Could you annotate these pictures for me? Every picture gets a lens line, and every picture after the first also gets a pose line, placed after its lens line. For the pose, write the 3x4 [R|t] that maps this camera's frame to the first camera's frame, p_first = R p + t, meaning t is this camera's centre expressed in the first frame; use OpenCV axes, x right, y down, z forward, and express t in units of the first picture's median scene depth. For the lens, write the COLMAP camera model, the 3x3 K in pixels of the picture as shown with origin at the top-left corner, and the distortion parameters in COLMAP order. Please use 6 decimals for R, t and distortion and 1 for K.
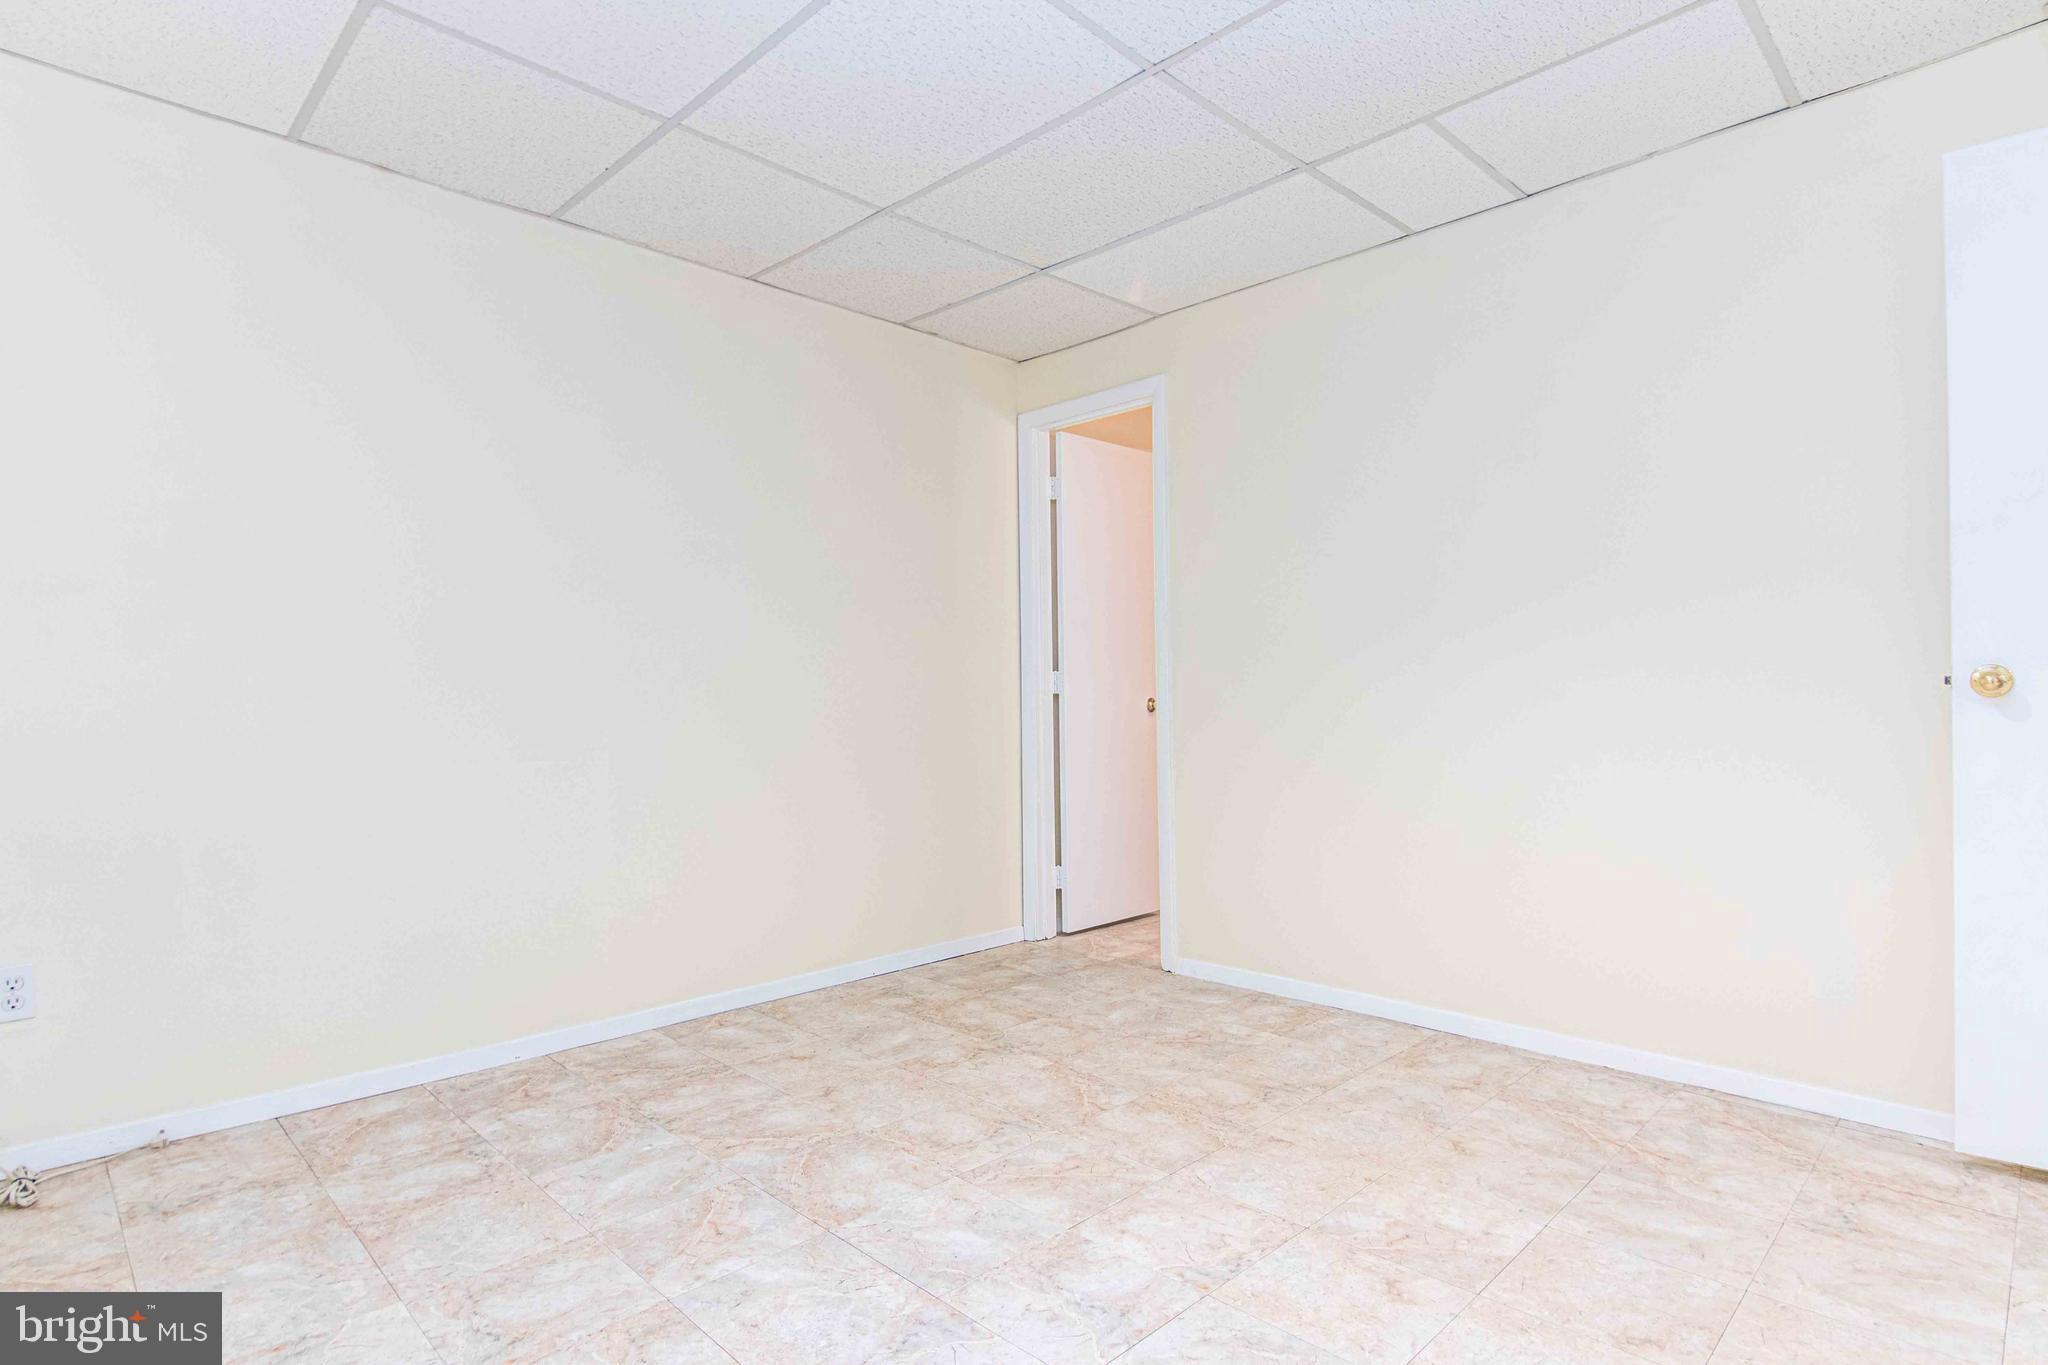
lens RADIAL K [[1040.4, 0, 1023.7], [0, 1040.4, 687.3], [0, 0, 1]] dist [0.000359, -0.006218]
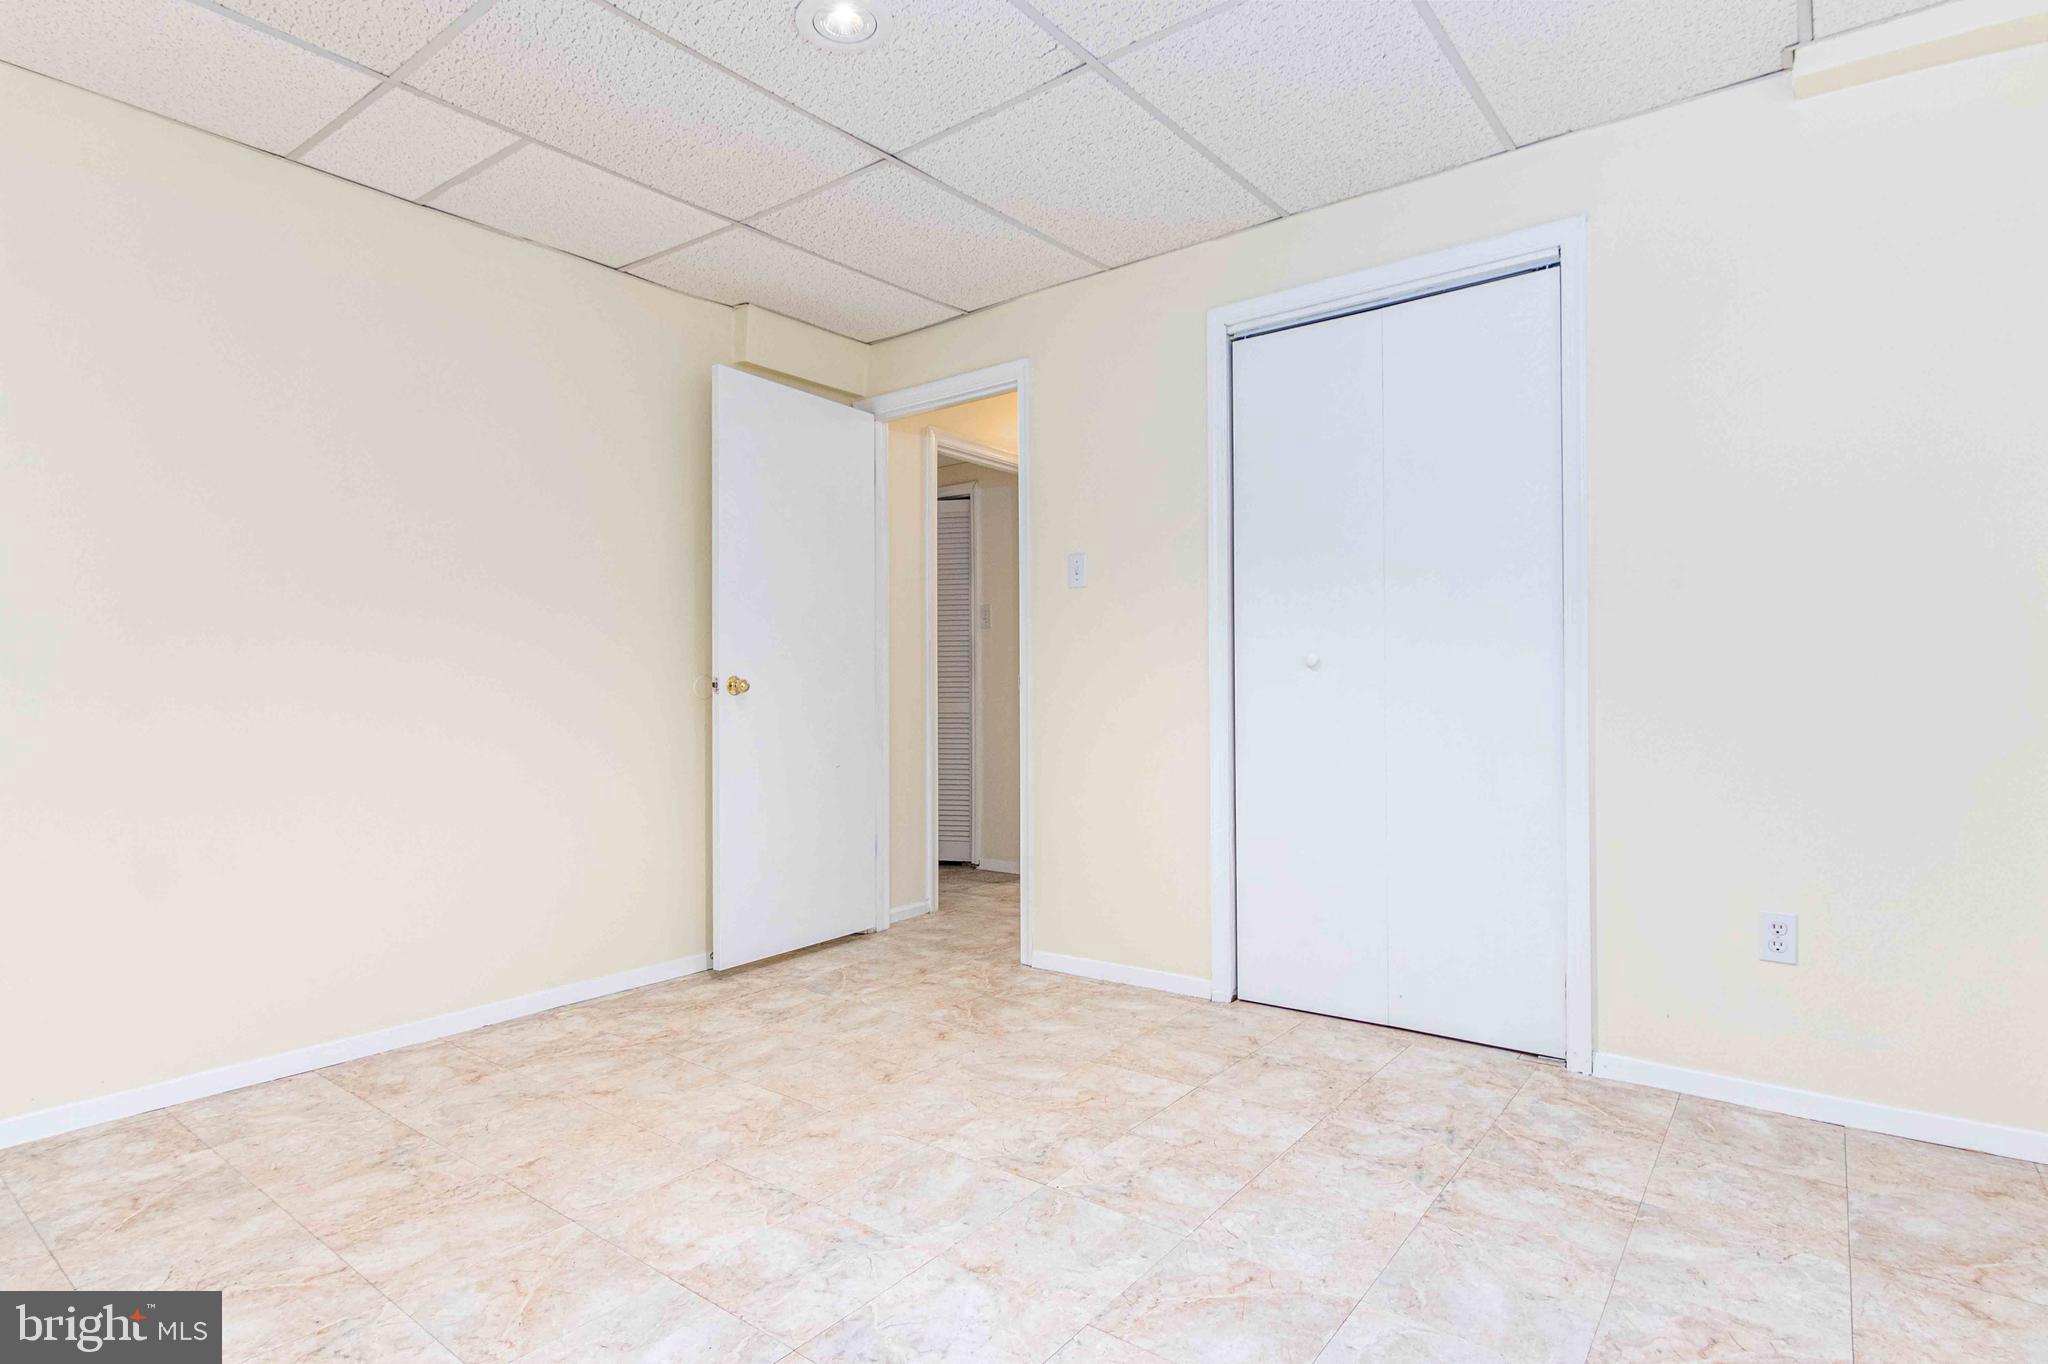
lens RADIAL K [[1040.4, 0, 1027.3], [0, 1040.4, 683.0], [0, 0, 1]] dist [0.000359, -0.006218]
pose [[-0.133715, 0.015978, 0.990891, -0.665950], [-0.003745, 0.999855, -0.016628, 0.013716], [-0.991013, -0.005934, -0.133636, 0.605051]]
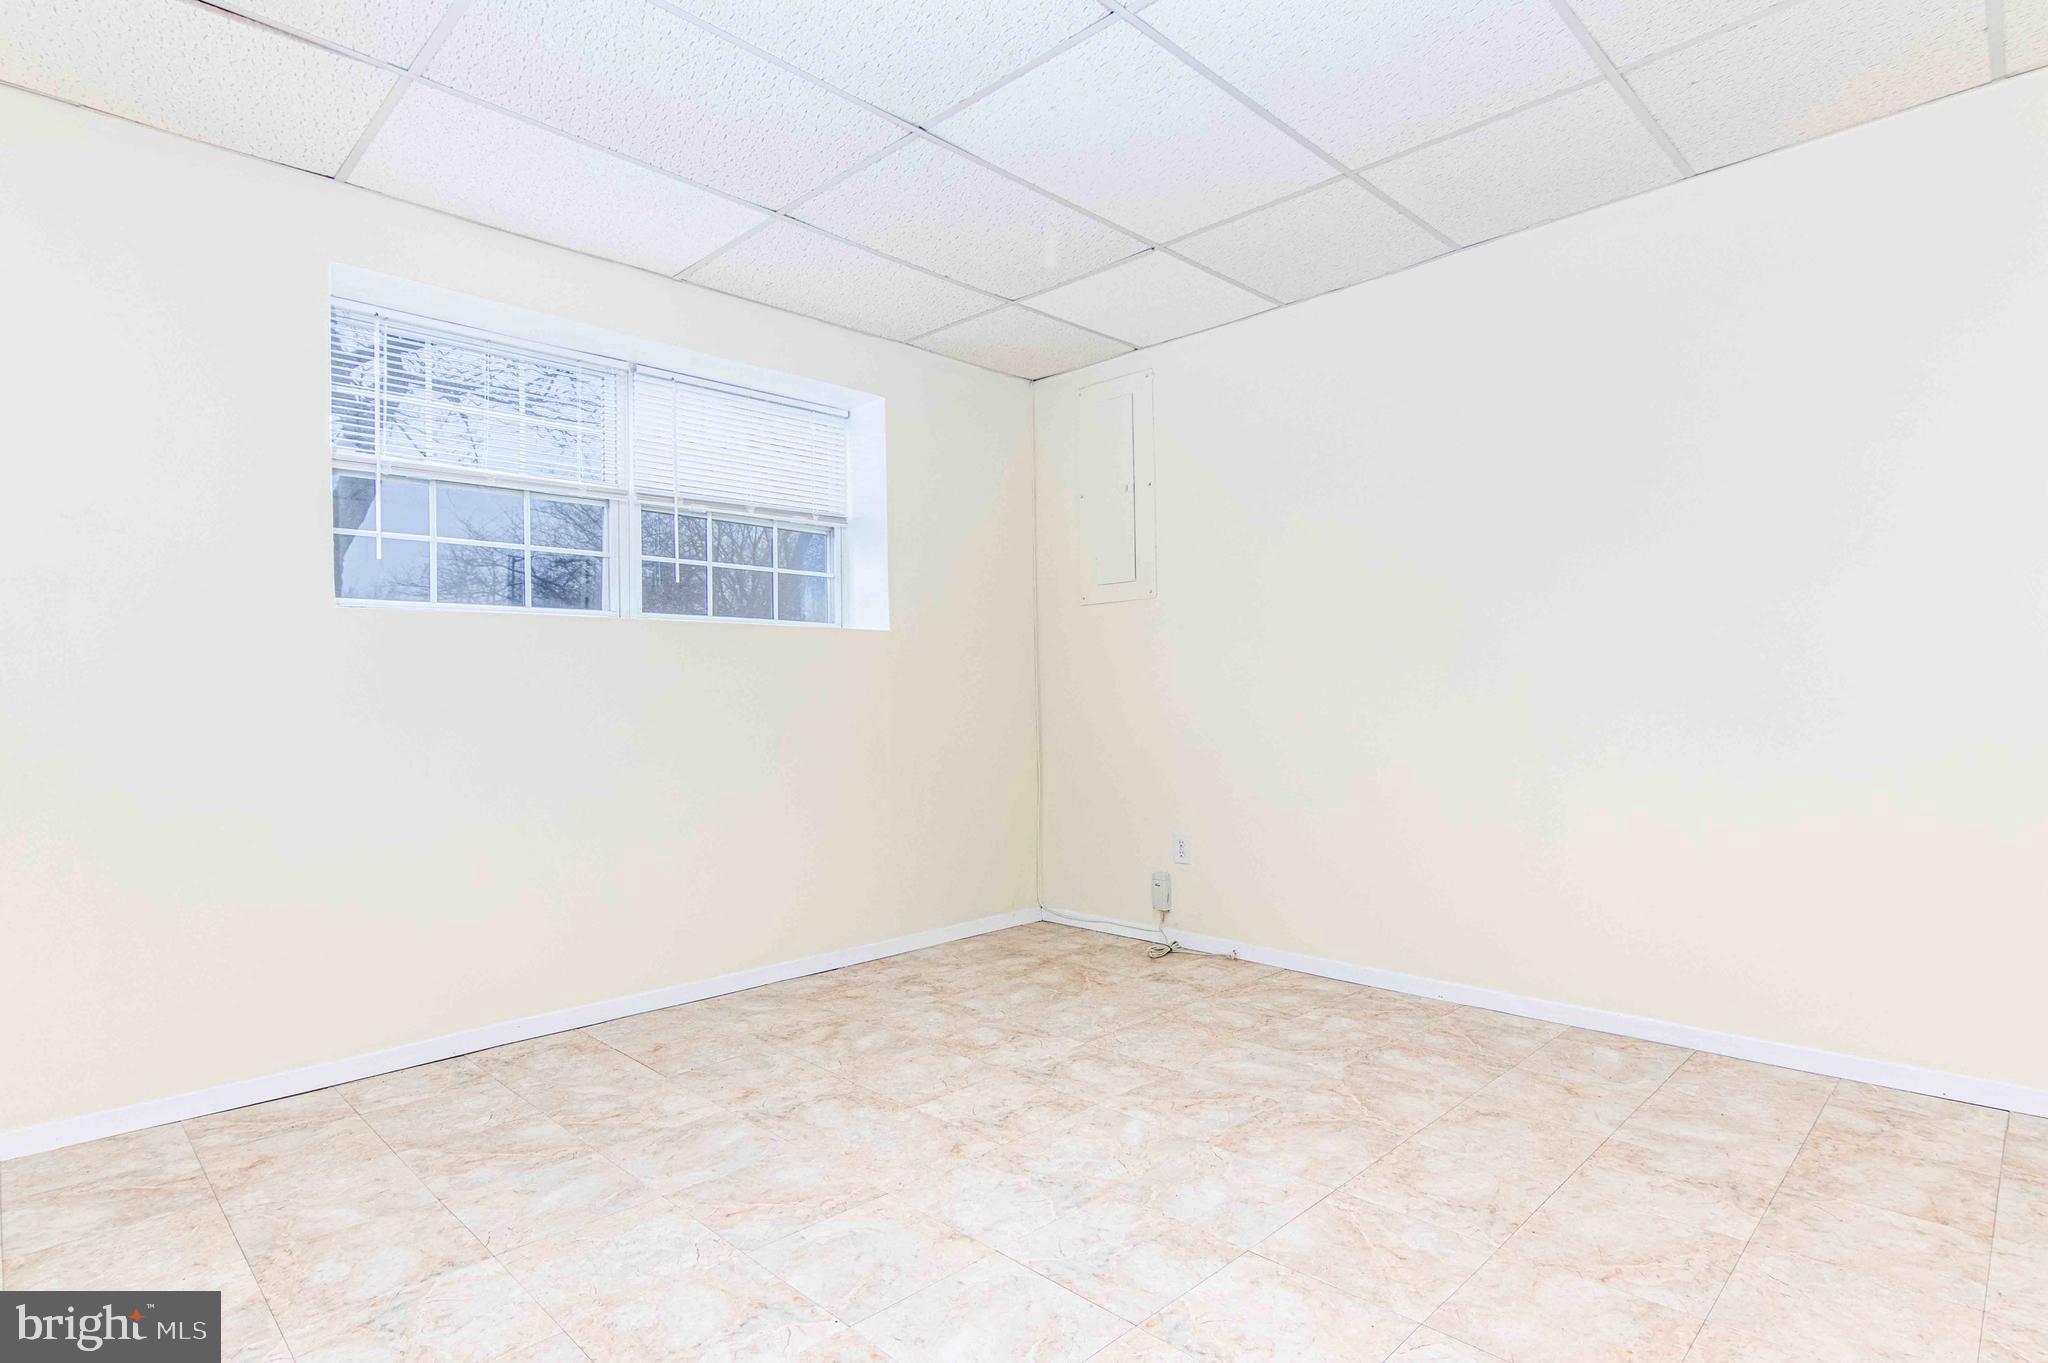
lens RADIAL K [[1040.4, 0, 1021.4], [0, 1040.4, 679.6], [0, 0, 1]] dist [0.000359, -0.006218]
pose [[0.002077, -0.008534, -0.999961, 0.735297], [0.025104, 0.999649, -0.008479, 0.002842], [0.999683, -0.025085, 0.002290, 0.595061]]
